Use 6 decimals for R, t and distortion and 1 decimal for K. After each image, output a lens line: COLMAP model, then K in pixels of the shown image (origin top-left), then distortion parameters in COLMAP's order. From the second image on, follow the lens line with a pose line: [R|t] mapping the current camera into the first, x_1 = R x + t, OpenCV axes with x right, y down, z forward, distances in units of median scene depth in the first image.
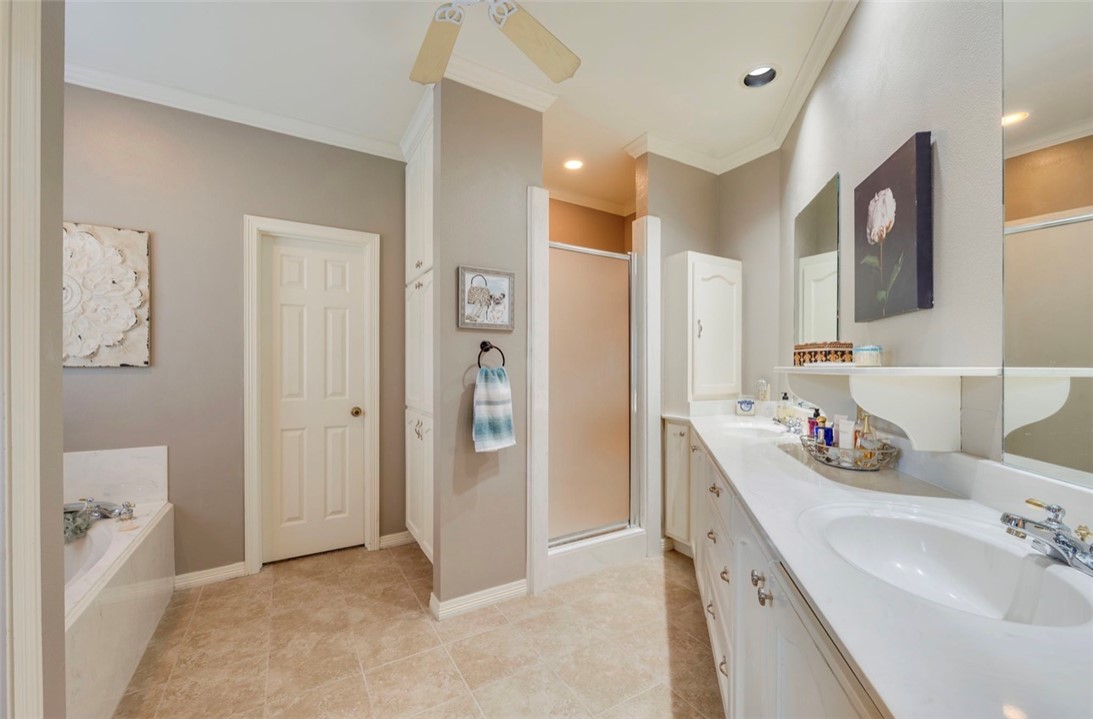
lens RADIAL K [[432.3, 0, 534.8], [0, 432.3, 371.2], [0, 0, 1]] dist [-0.015085, -0.000330]
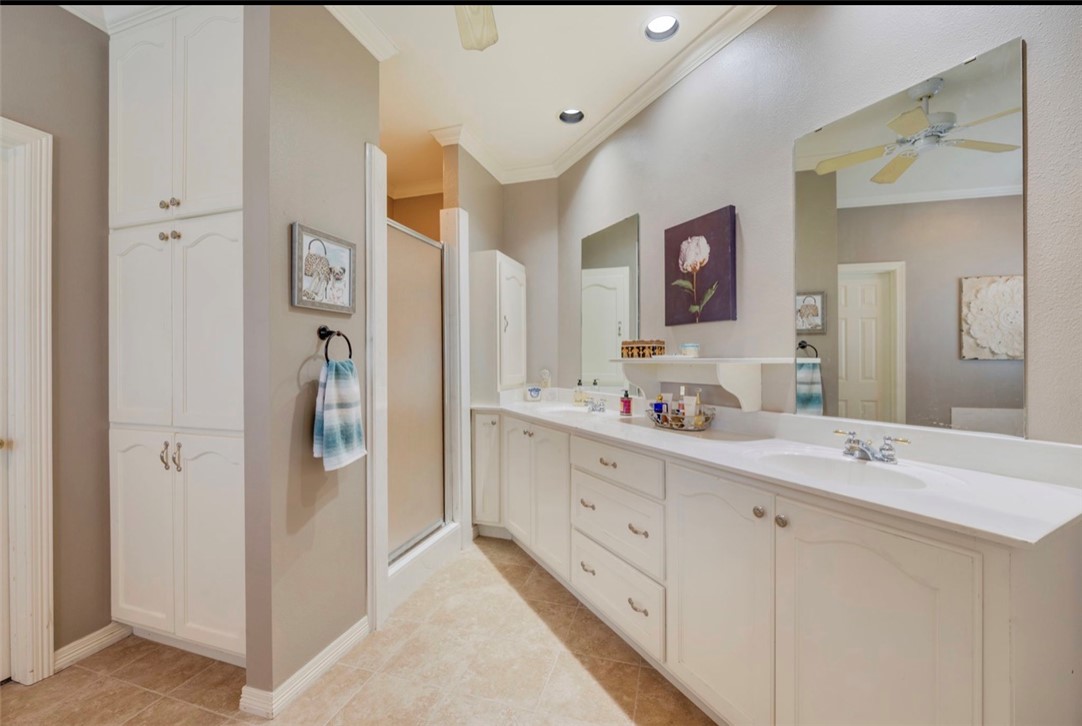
lens RADIAL K [[433.9, 0, 541.0], [0, 433.9, 363.0], [0, 0, 1]] dist [-0.012016, 0.000316]
pose [[0.736932, -0.009060, 0.675907, -0.356811], [0.010721, 0.999941, 0.001715, -0.001195], [-0.675882, 0.005983, 0.736985, 0.171527]]
